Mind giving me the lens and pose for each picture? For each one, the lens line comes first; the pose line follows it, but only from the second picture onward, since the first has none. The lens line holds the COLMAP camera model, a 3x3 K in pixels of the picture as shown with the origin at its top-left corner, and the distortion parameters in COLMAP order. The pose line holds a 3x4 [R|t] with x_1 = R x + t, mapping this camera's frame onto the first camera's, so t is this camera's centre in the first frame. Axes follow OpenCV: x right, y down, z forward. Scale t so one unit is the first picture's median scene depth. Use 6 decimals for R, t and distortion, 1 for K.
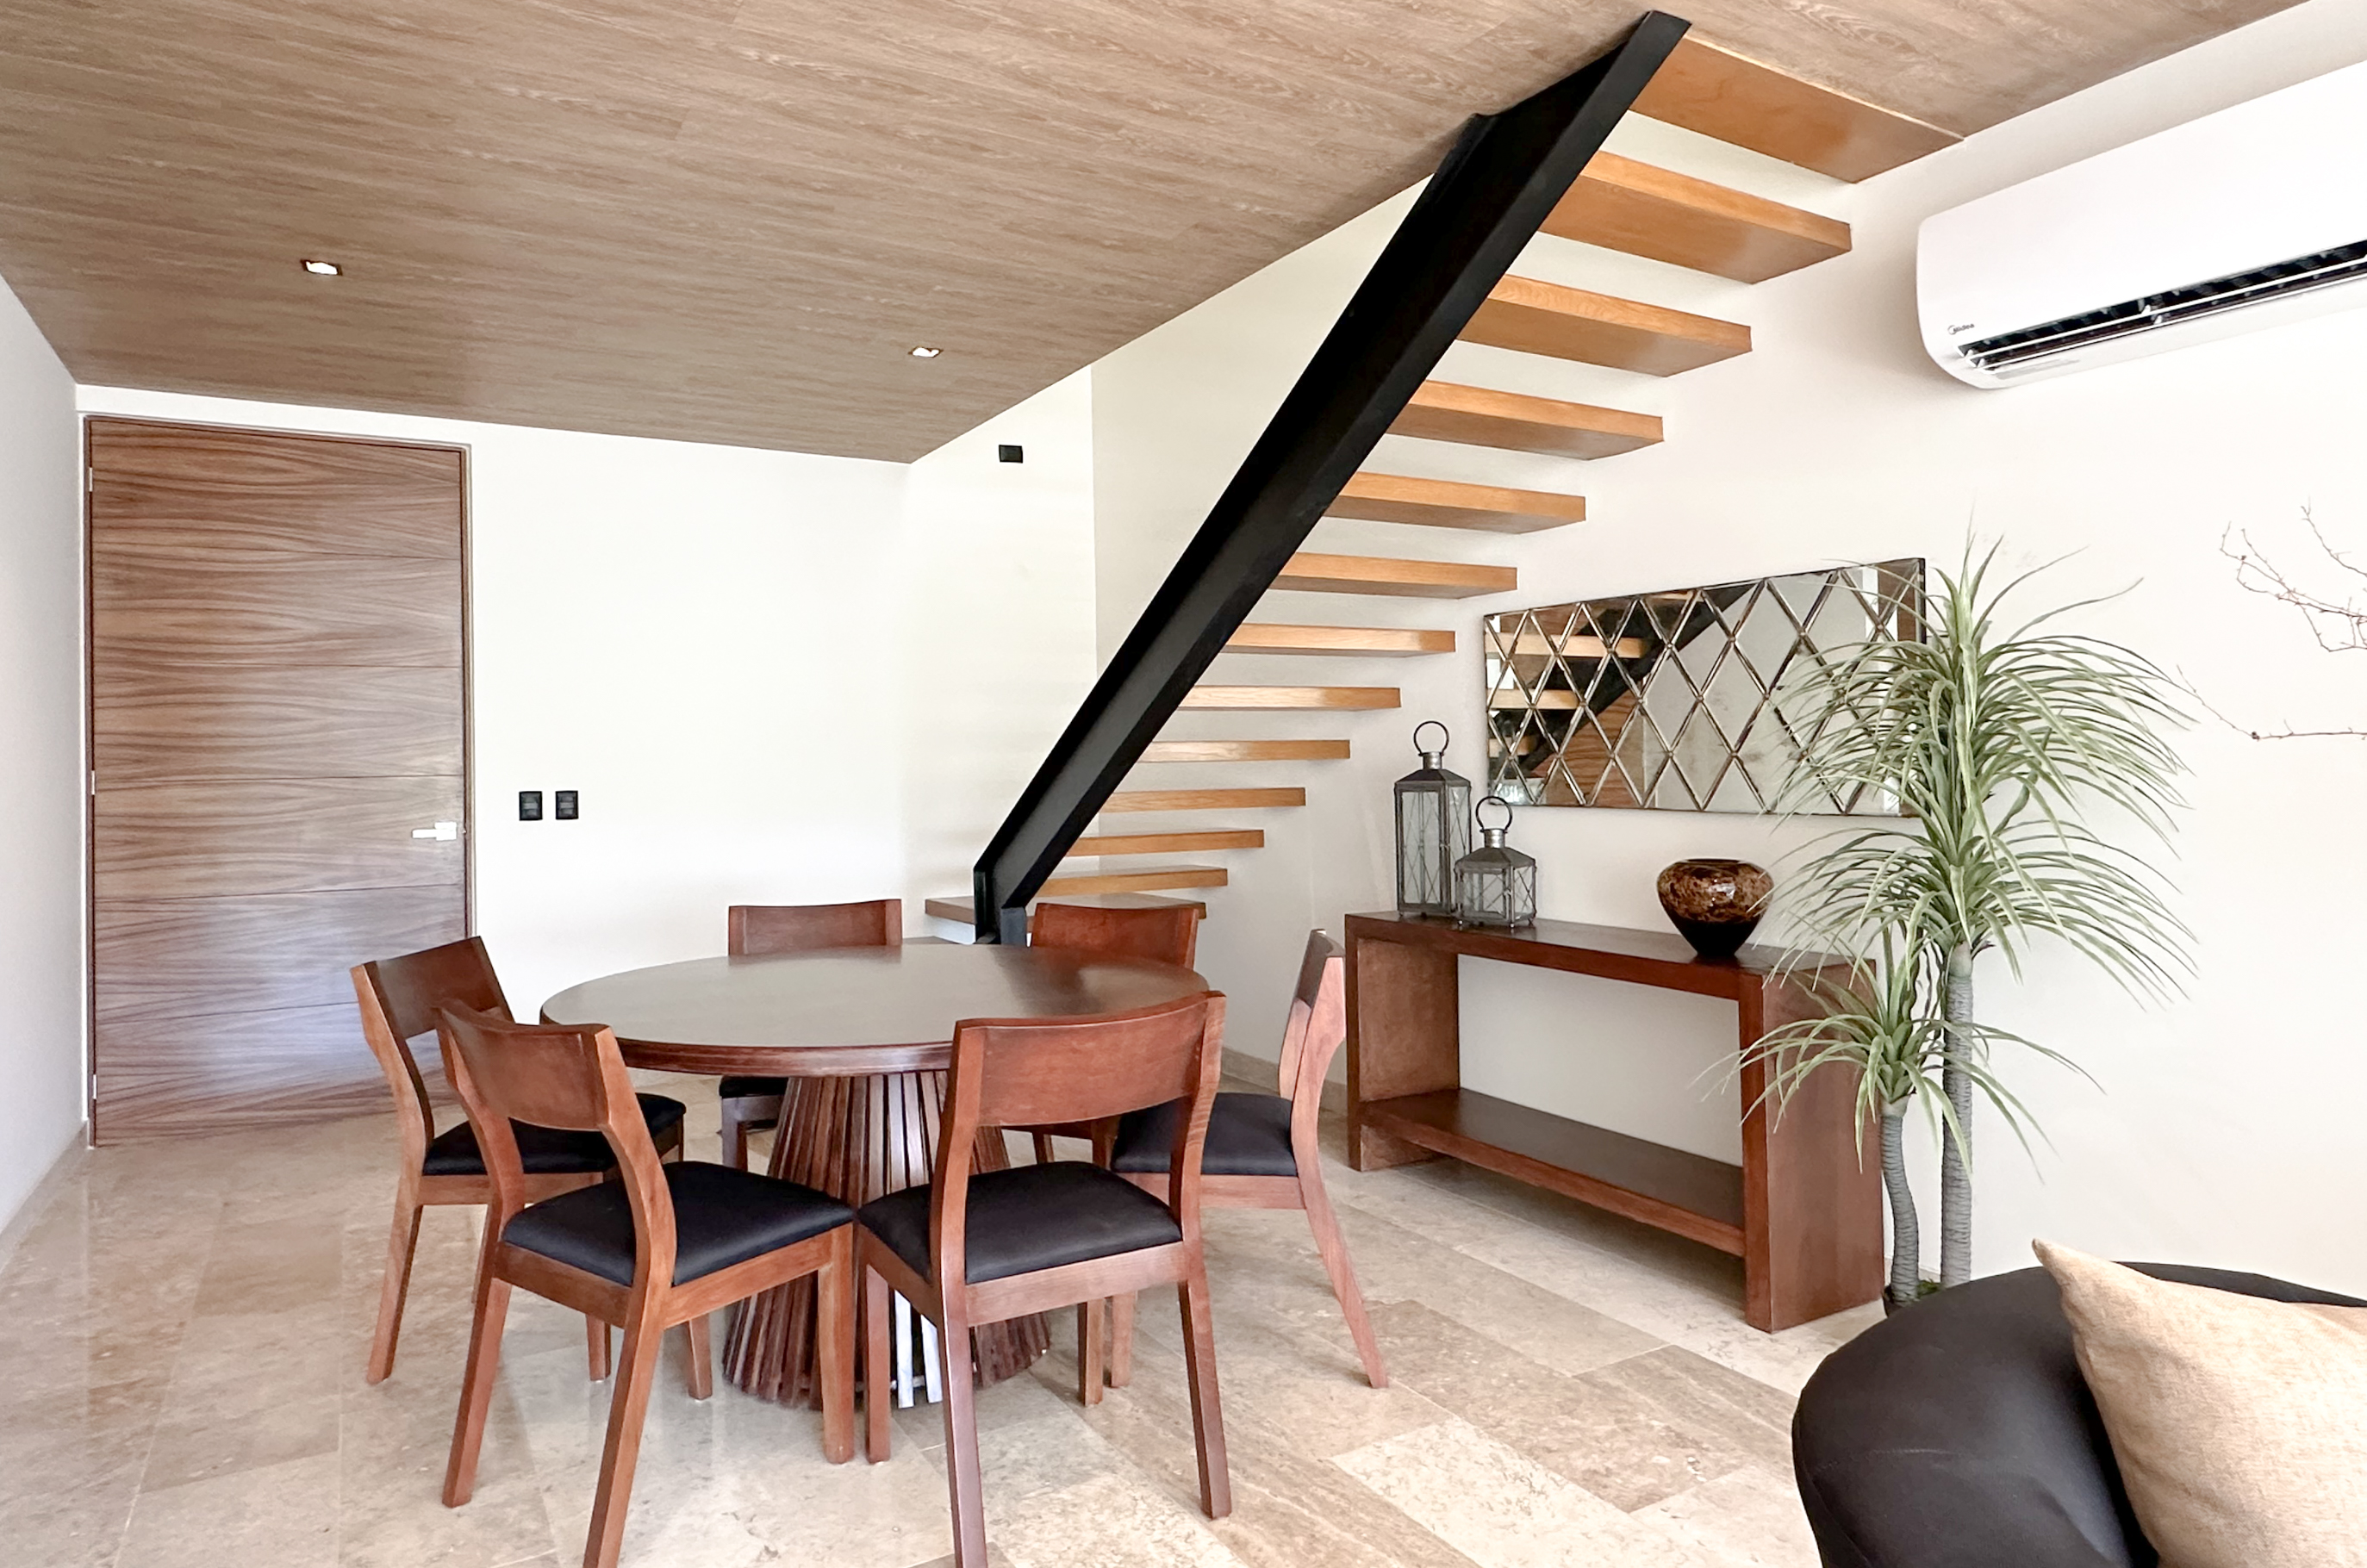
lens RADIAL K [[1369.6, 0, 1194.6], [0, 1369.6, 764.1], [0, 0, 1]] dist [0.007786, 0.000292]
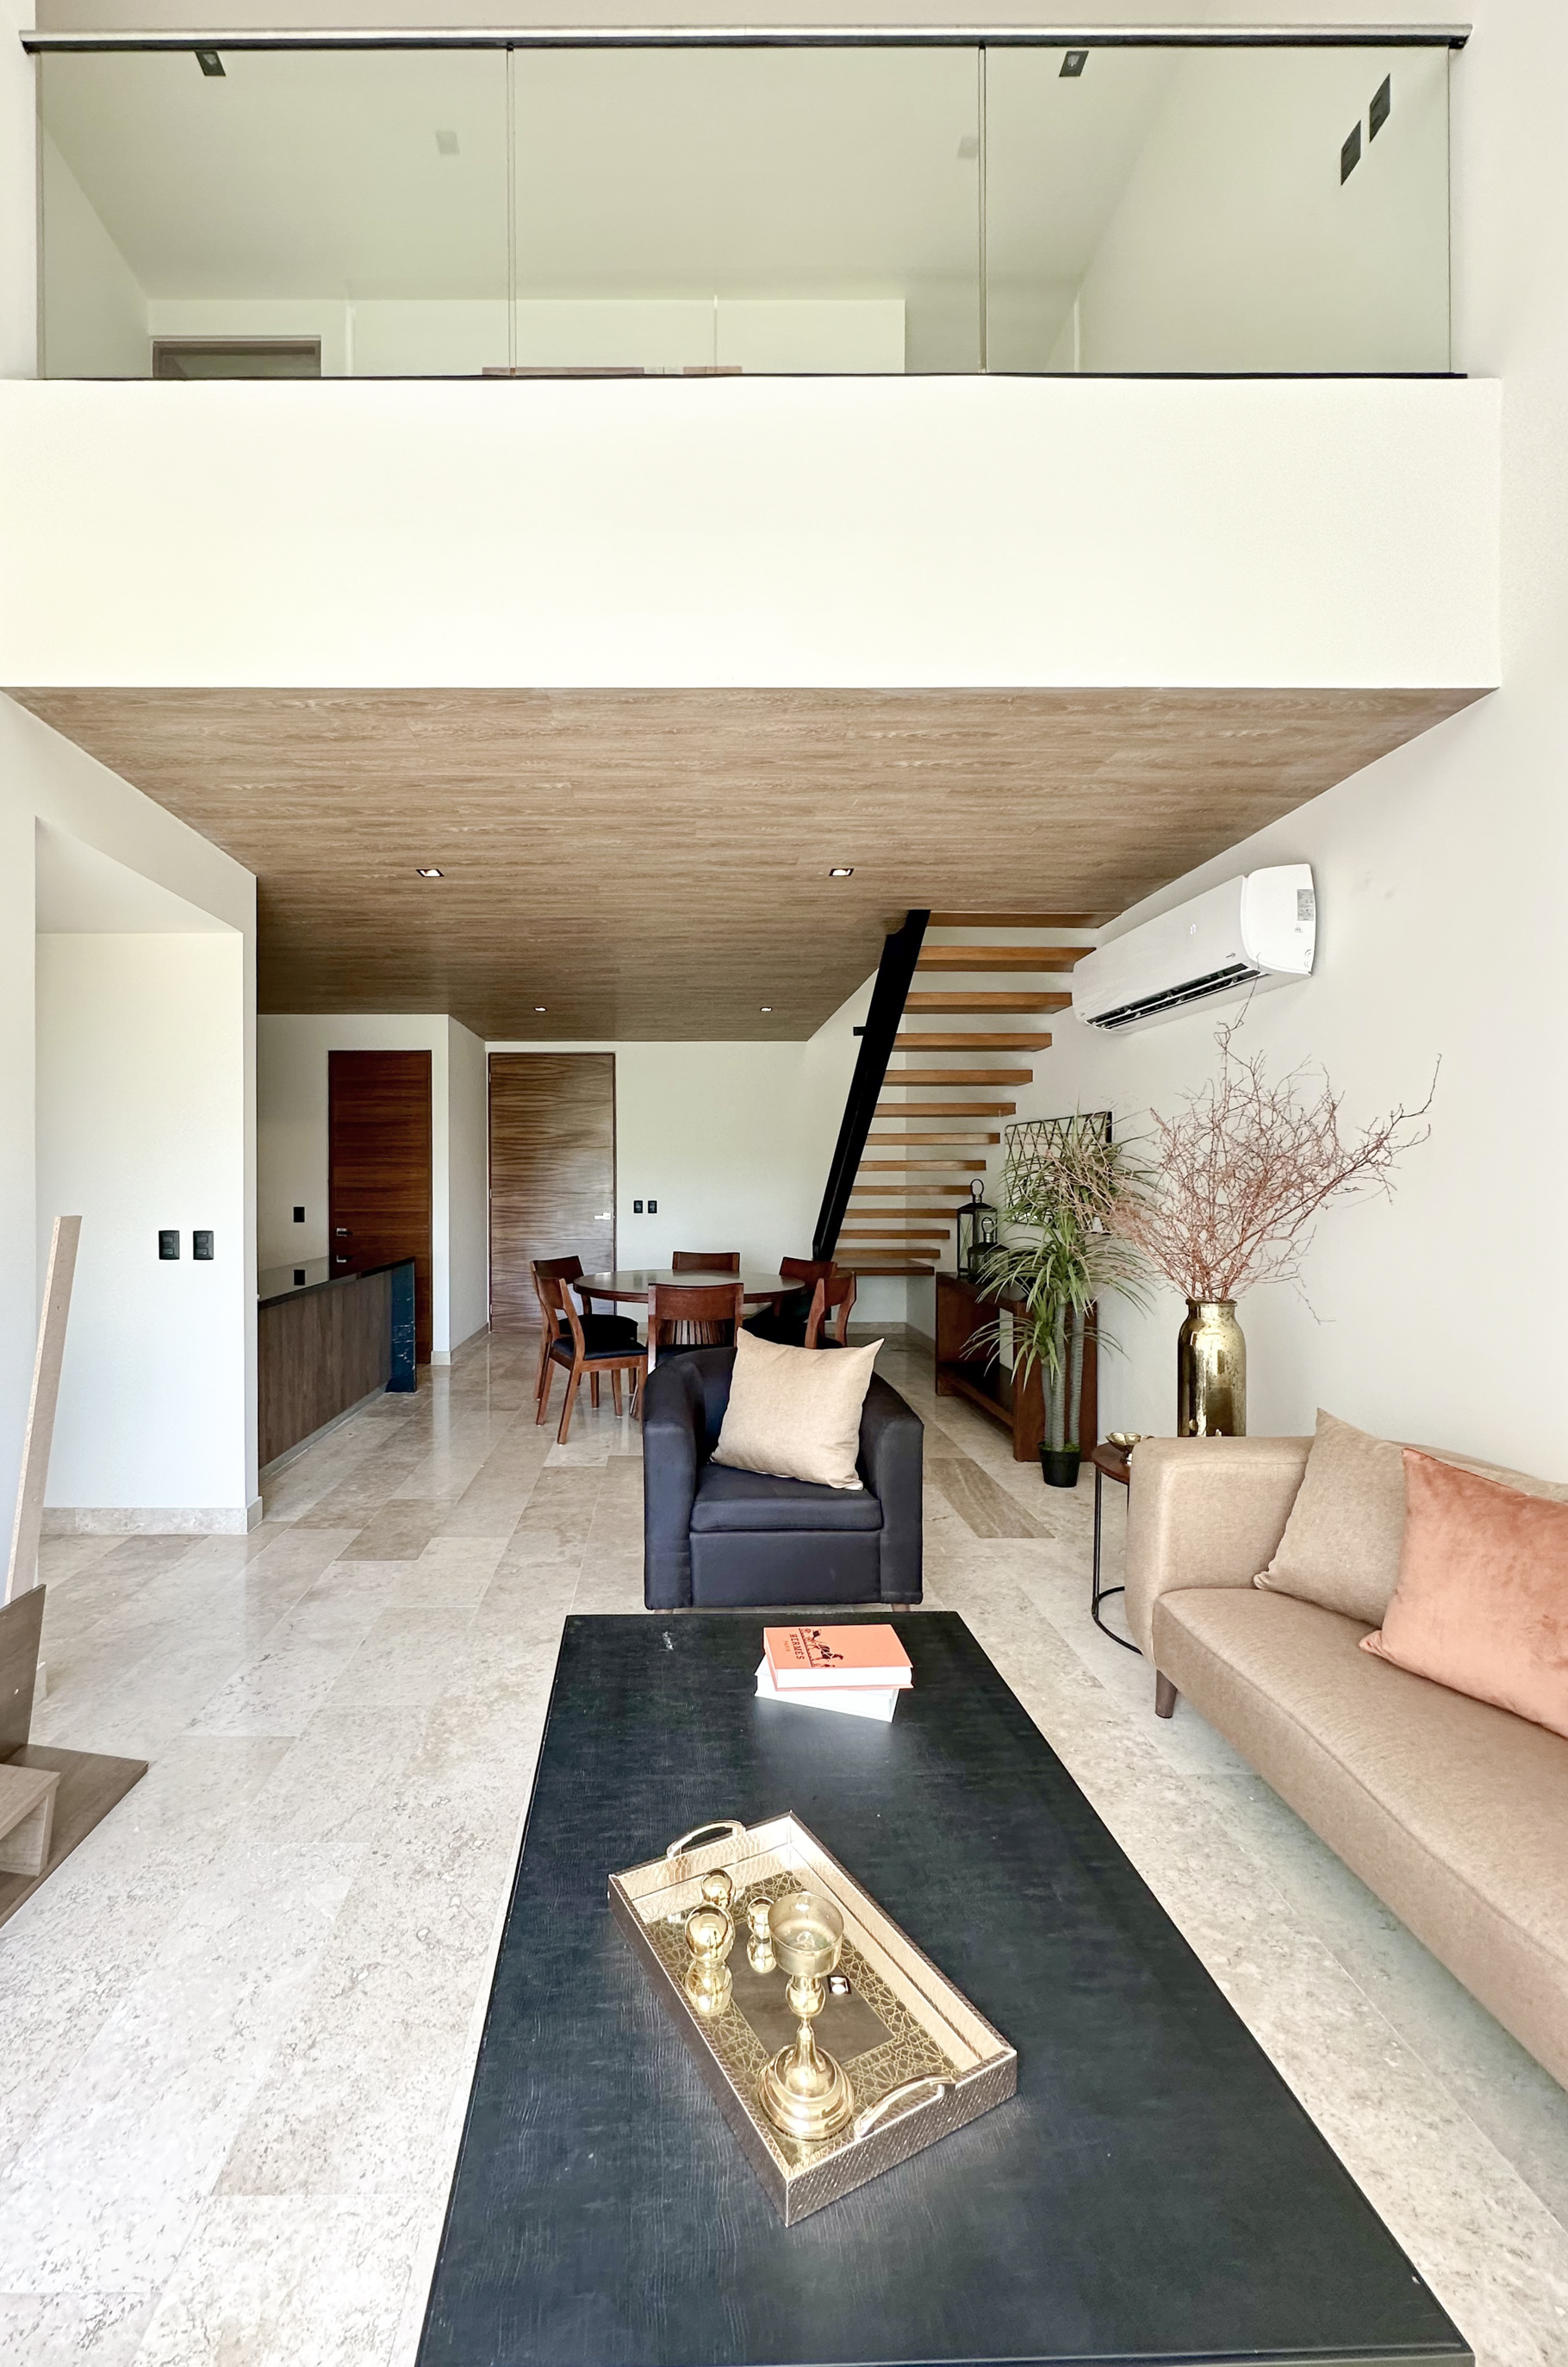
lens RADIAL K [[936.2, 0, 694.3], [0, 936.2, 1203.5], [0, 0, 1]] dist [-0.003594, -0.000066]
pose [[0.863724, 0.030003, -0.503071, 0.429158], [-0.020080, 0.999482, 0.025134, -0.018734], [0.503565, -0.011607, 0.863880, -0.342123]]
